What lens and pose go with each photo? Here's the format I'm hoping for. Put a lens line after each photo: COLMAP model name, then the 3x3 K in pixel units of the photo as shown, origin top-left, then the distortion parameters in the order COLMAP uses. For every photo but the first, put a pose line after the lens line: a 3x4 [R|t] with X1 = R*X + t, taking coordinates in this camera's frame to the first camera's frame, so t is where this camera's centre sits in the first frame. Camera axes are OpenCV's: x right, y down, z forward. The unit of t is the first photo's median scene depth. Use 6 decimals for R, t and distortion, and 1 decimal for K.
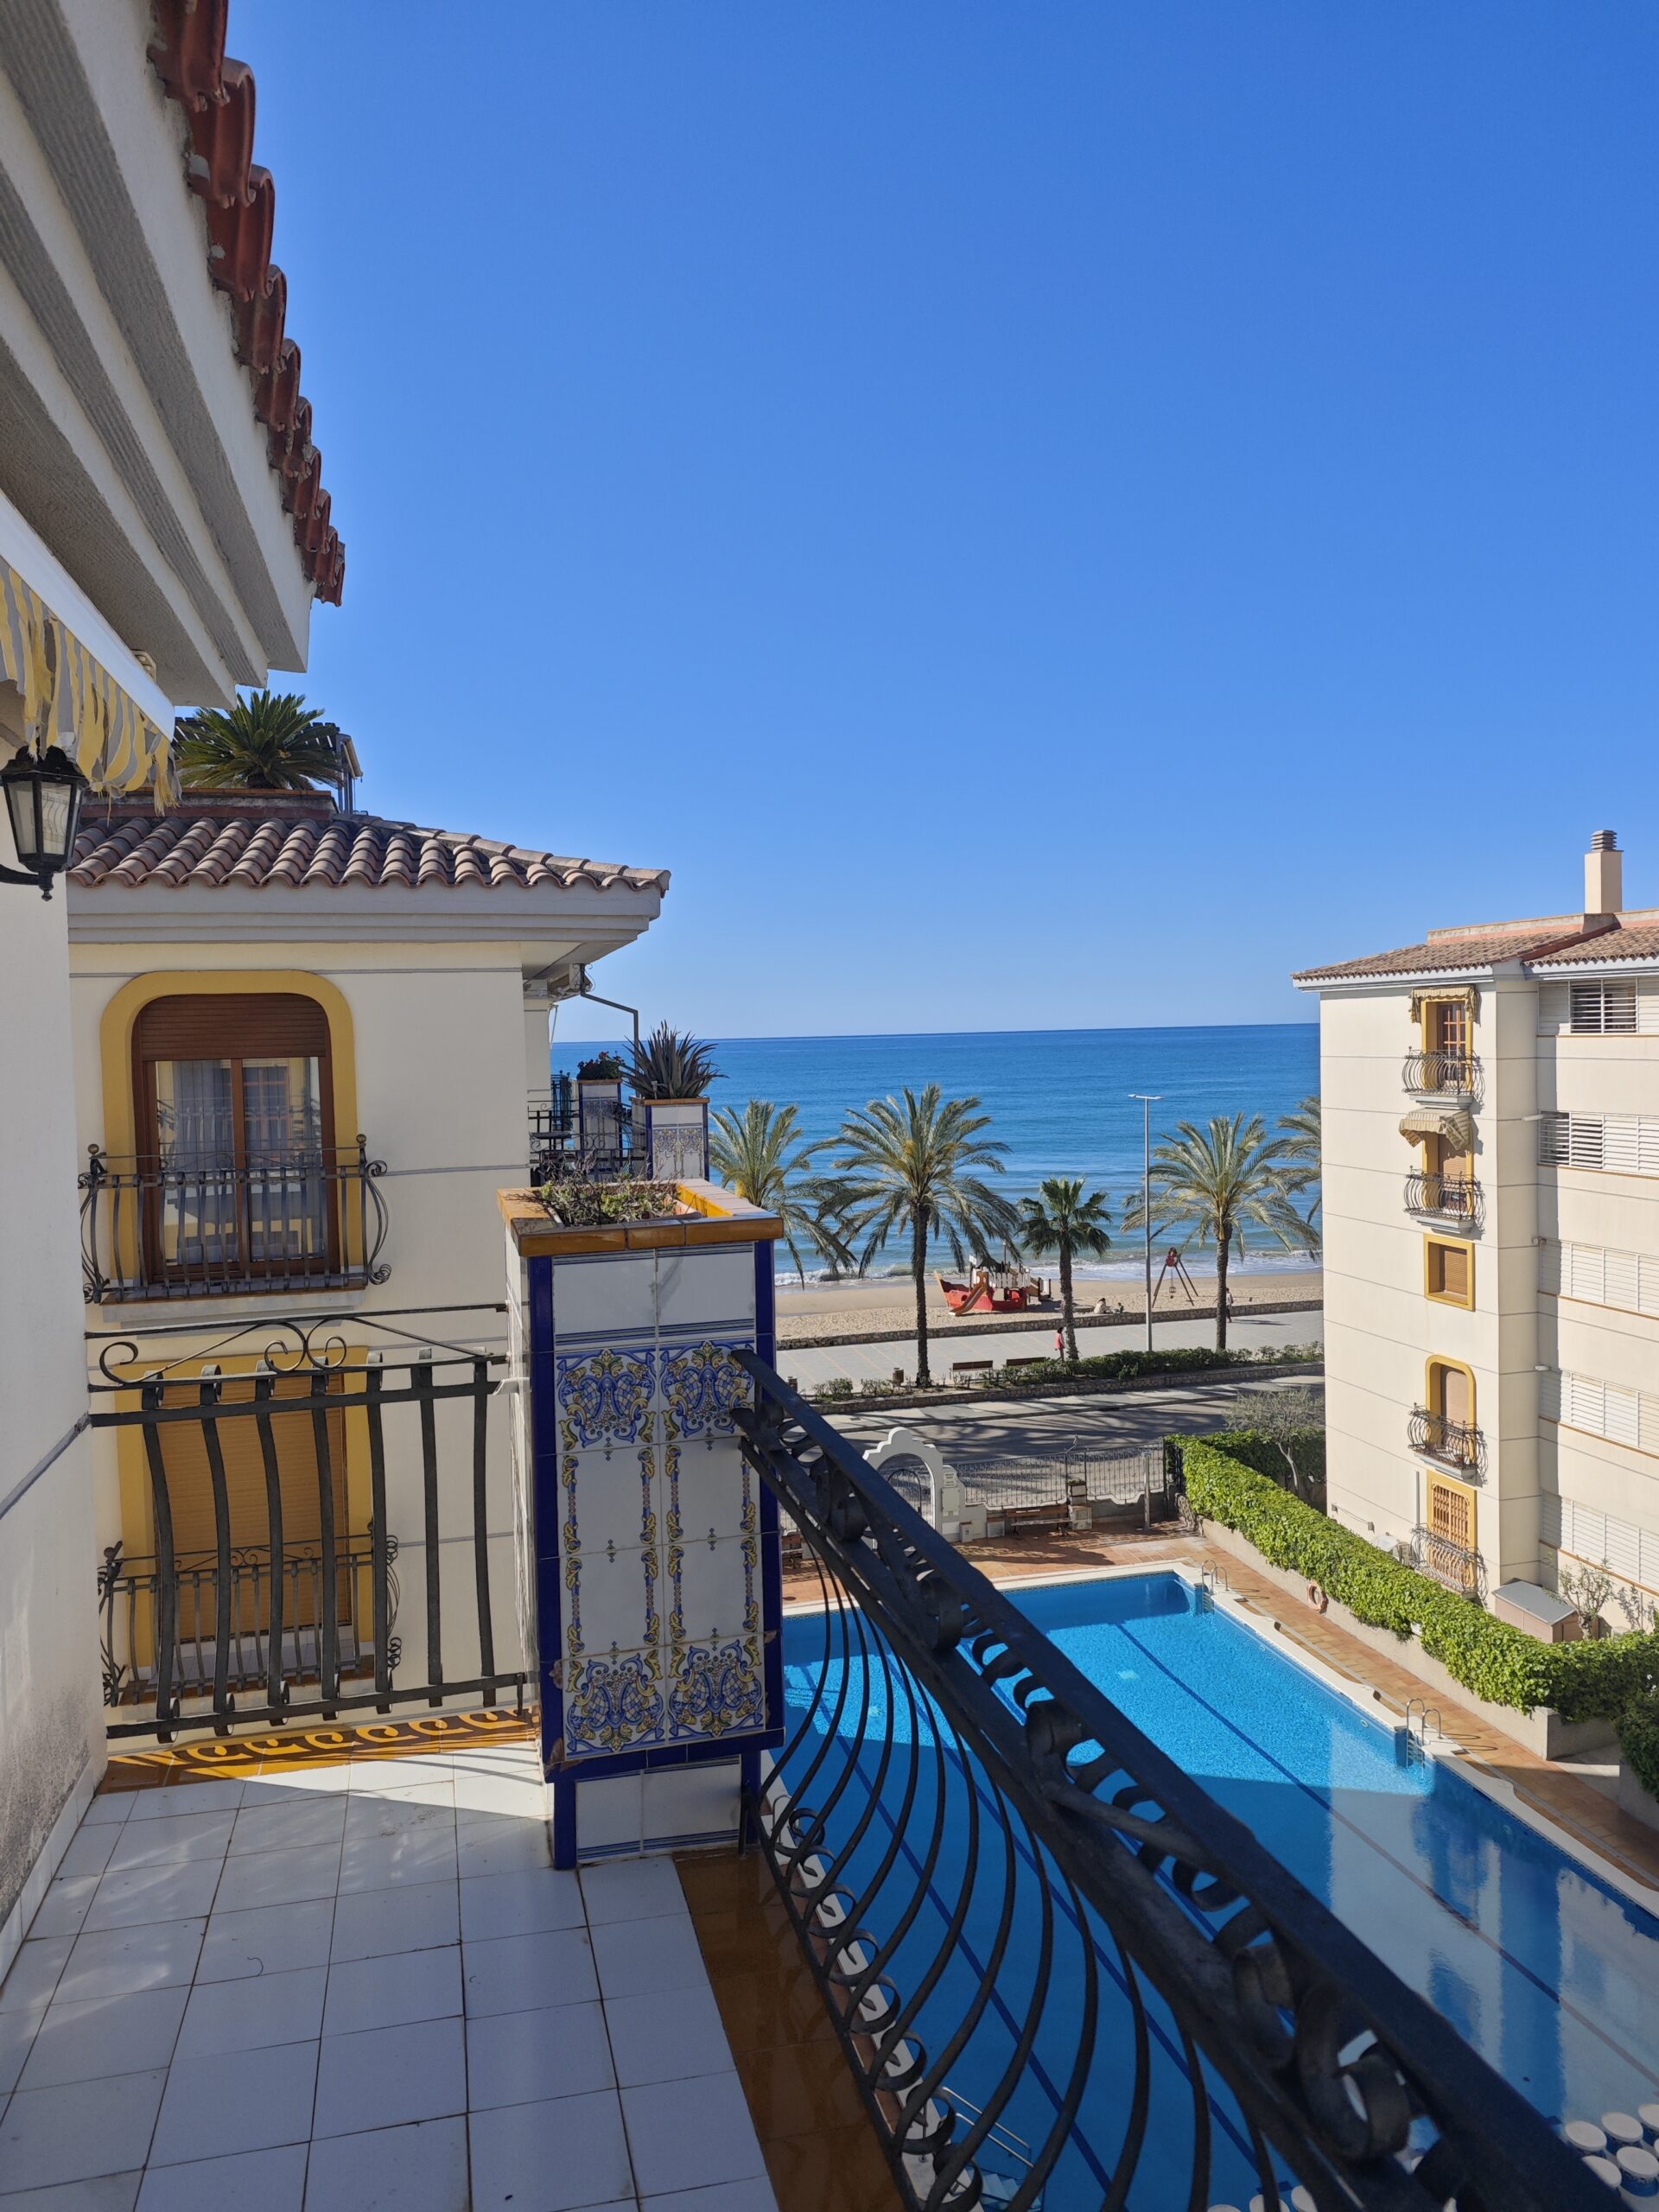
lens RADIAL K [[1514.2, 0, 826.5], [0, 1514.2, 1091.7], [0, 0, 1]] dist [0.148068, -0.304262]
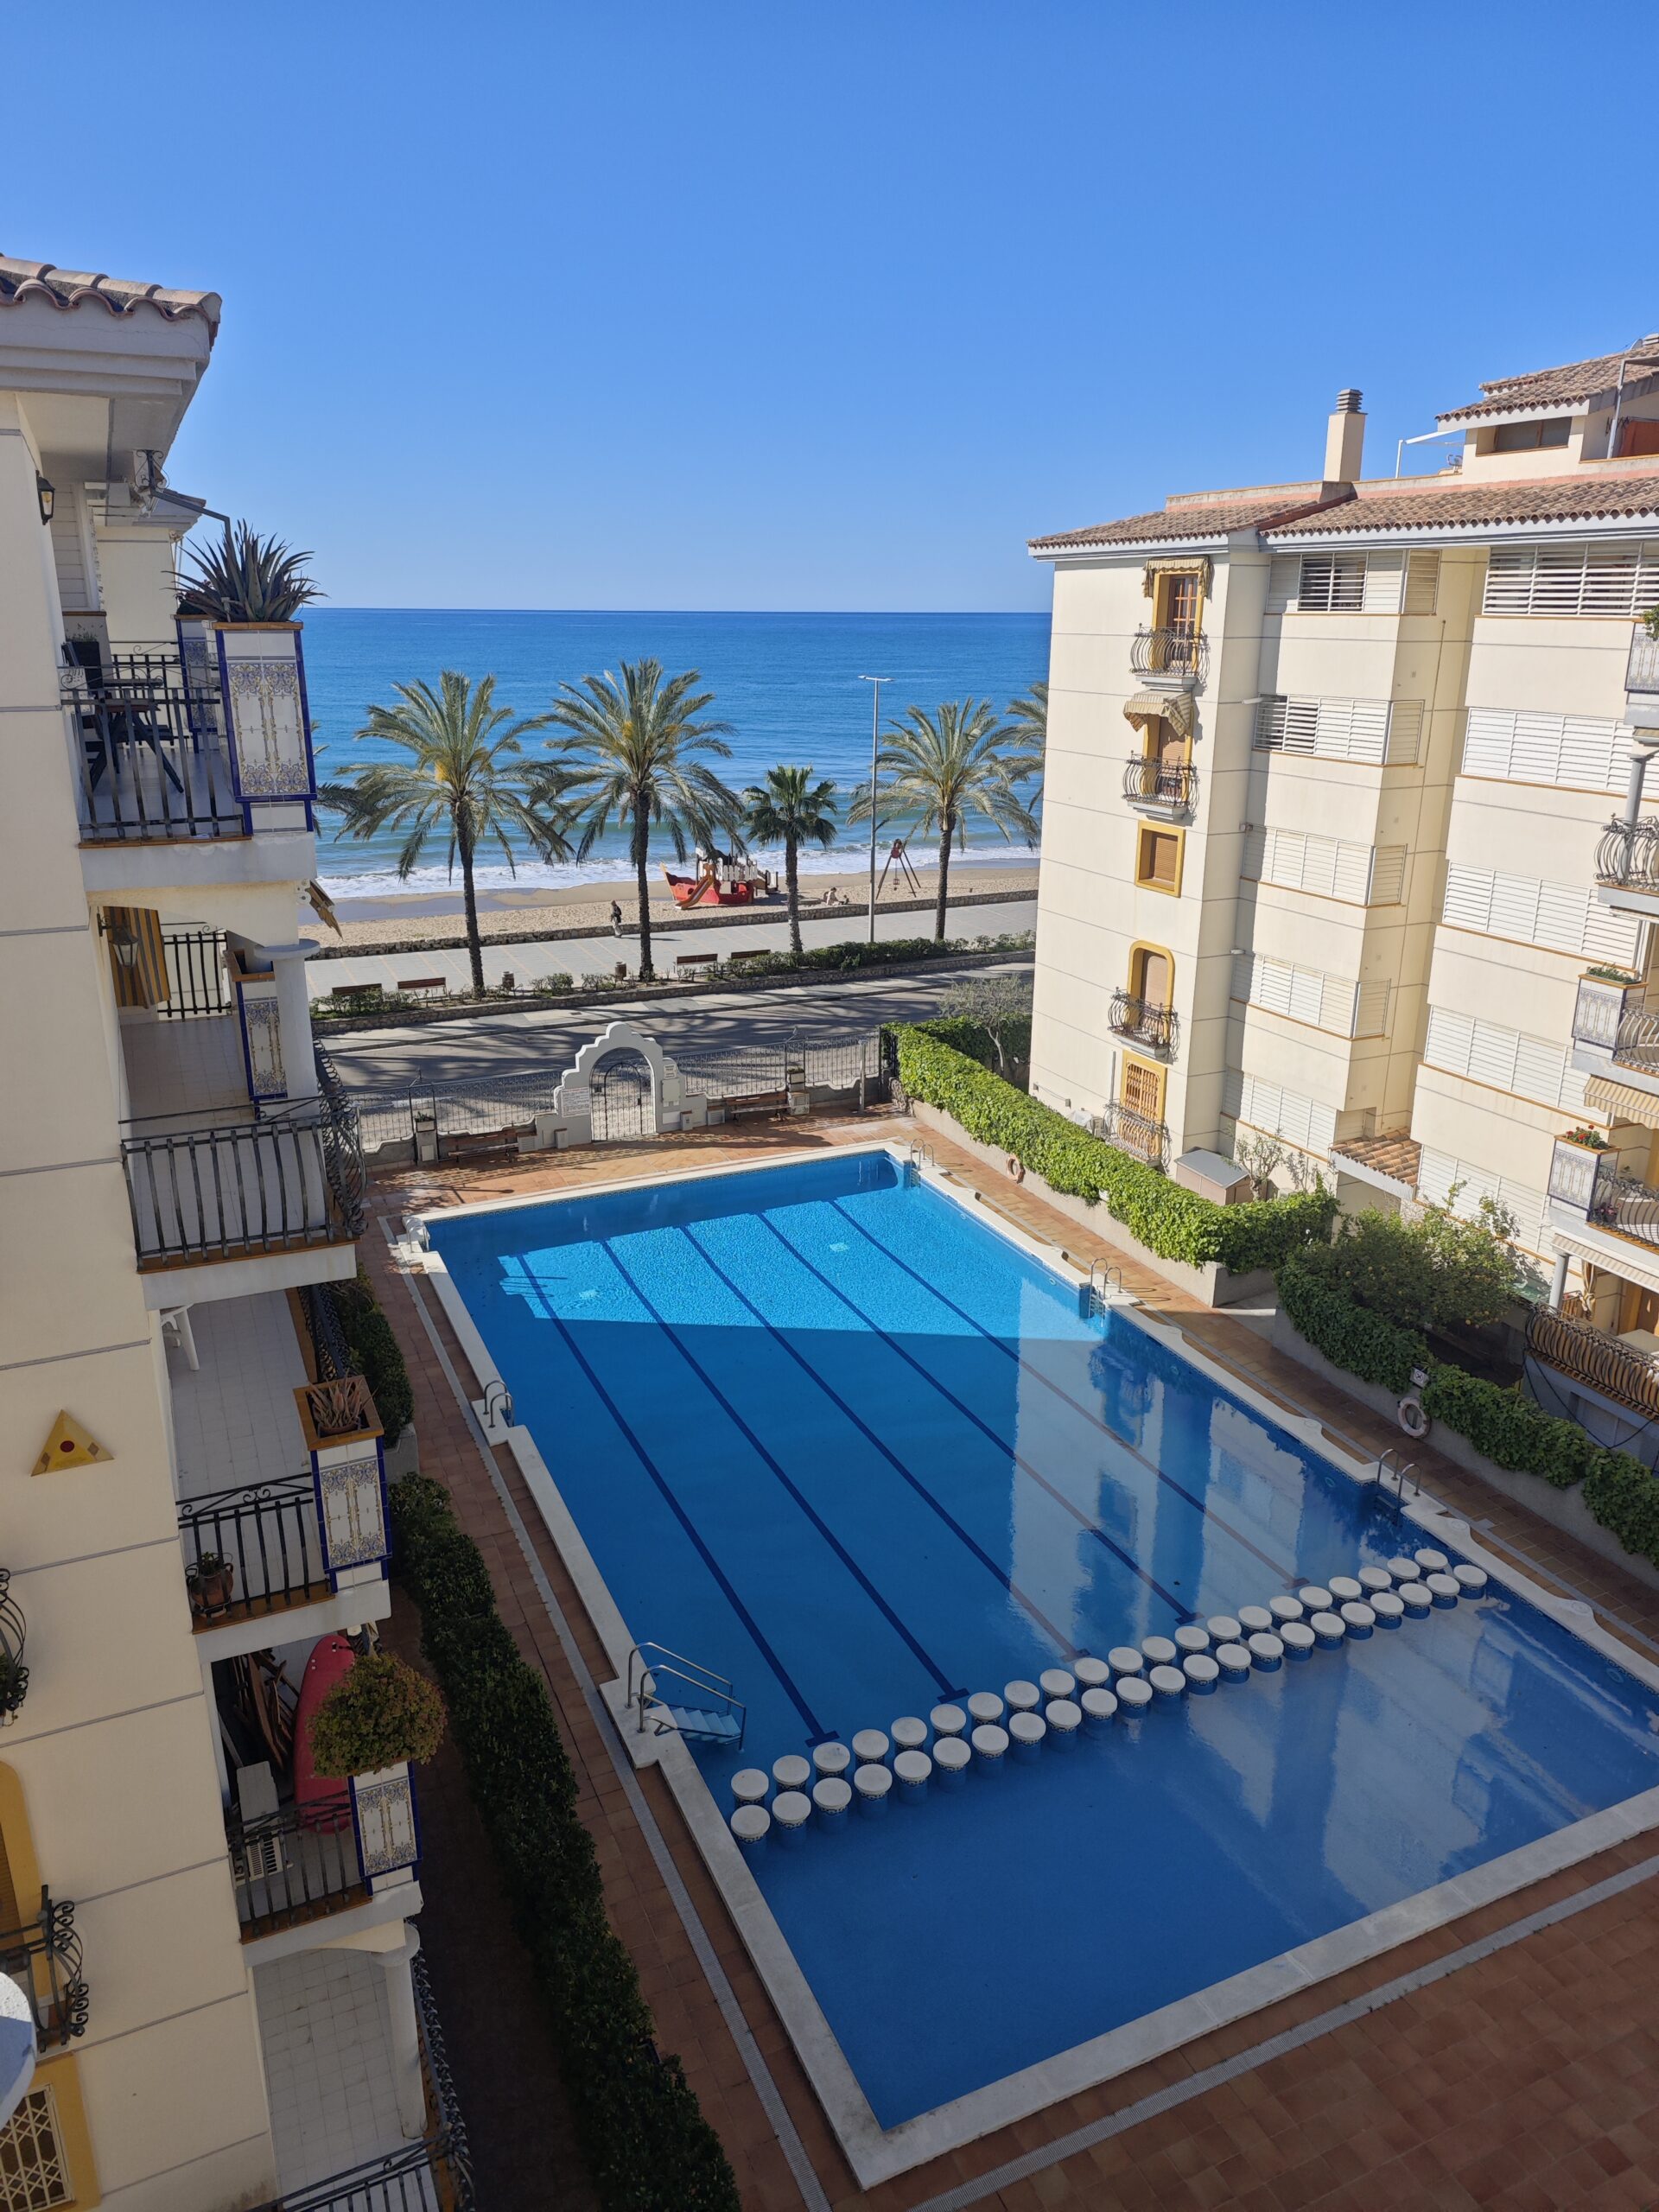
lens RADIAL K [[1510.6, 0, 829.8], [0, 1510.6, 1093.3], [0, 0, 1]] dist [0.051815, -0.074669]
pose [[0.984593, -0.026492, 0.172844, 0.015874], [-0.019997, 0.964913, 0.261806, 0.009473], [-0.173715, -0.261229, 0.949517, 0.053387]]
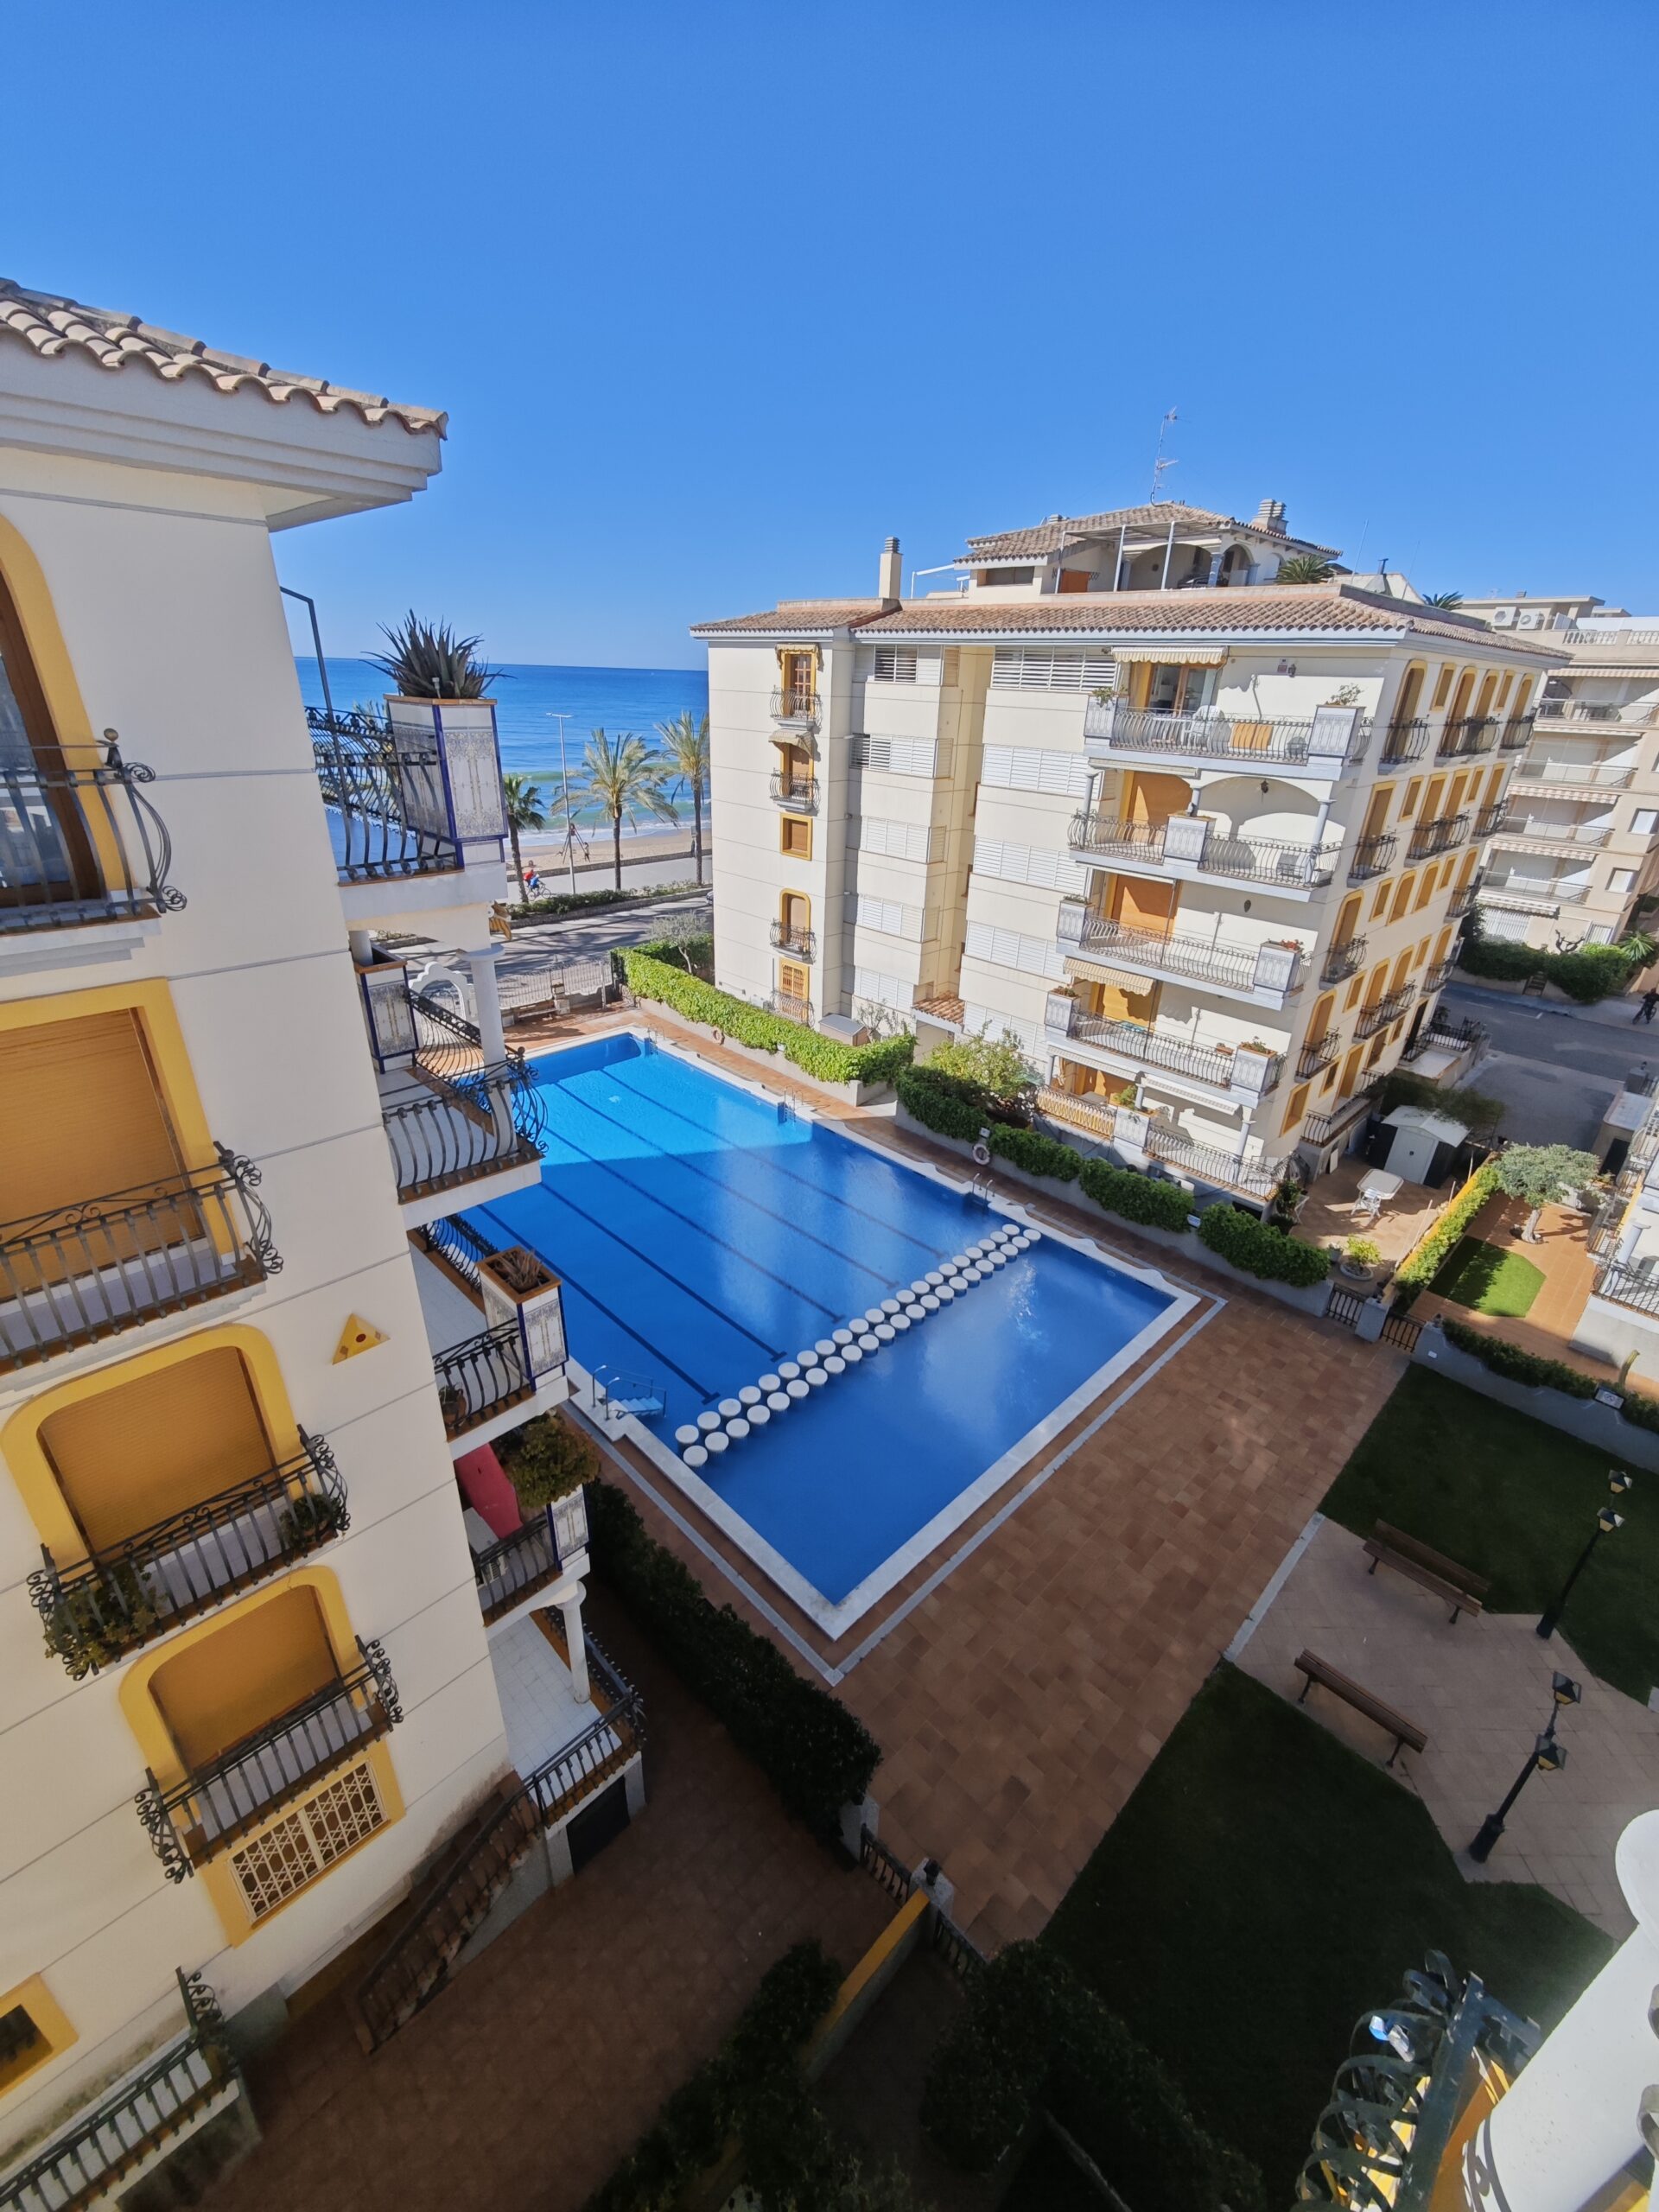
lens RADIAL K [[927.3, 0, 839.6], [0, 927.3, 1101.9], [0, 0, 1]] dist [-0.029869, 0.021078]
pose [[0.860155, -0.166243, 0.482179, -0.073224], [-0.033714, 0.924788, 0.378986, 0.004207], [-0.508917, -0.342243, 0.789857, 0.106255]]
